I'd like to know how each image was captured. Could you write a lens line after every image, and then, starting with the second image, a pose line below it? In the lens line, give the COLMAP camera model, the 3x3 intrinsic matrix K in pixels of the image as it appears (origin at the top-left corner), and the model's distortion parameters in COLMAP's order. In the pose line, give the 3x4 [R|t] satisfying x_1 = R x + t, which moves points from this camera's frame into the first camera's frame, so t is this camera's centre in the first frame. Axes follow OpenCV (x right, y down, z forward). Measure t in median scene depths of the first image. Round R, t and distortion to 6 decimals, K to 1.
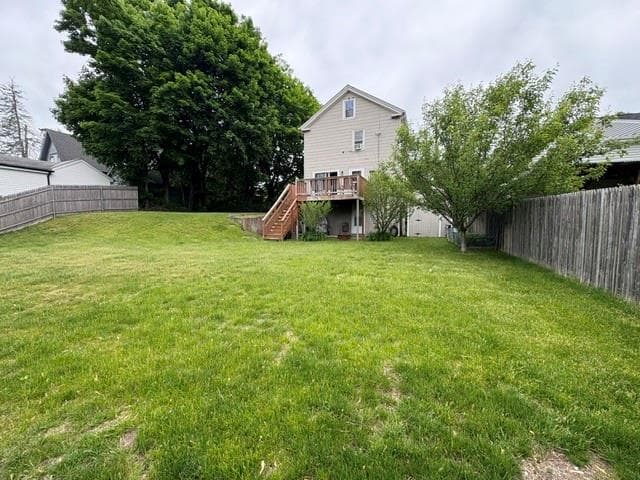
lens RADIAL K [[255.7, 0, 321.5], [0, 255.7, 240.6], [0, 0, 1]] dist [-0.002170, -0.001090]
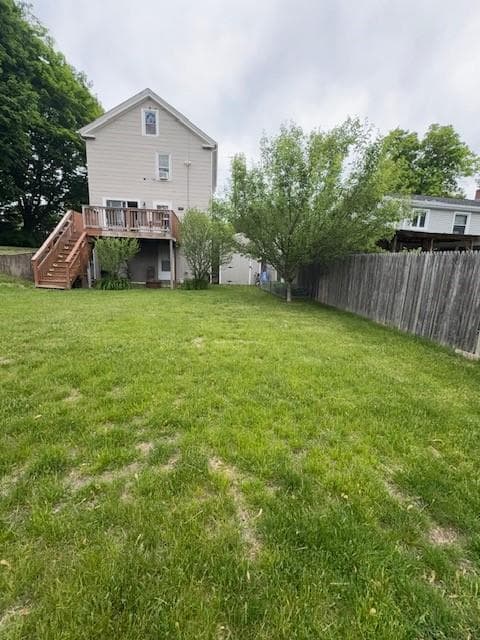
lens RADIAL K [[255.7, 0, 242.7], [0, 255.7, 323.9], [0, 0, 1]] dist [-0.002170, -0.001090]
pose [[0.880169, -0.064880, 0.470205, -0.068905], [-0.006894, 0.988762, 0.149337, -0.012762], [-0.474610, -0.134683, 0.869831, 0.098020]]
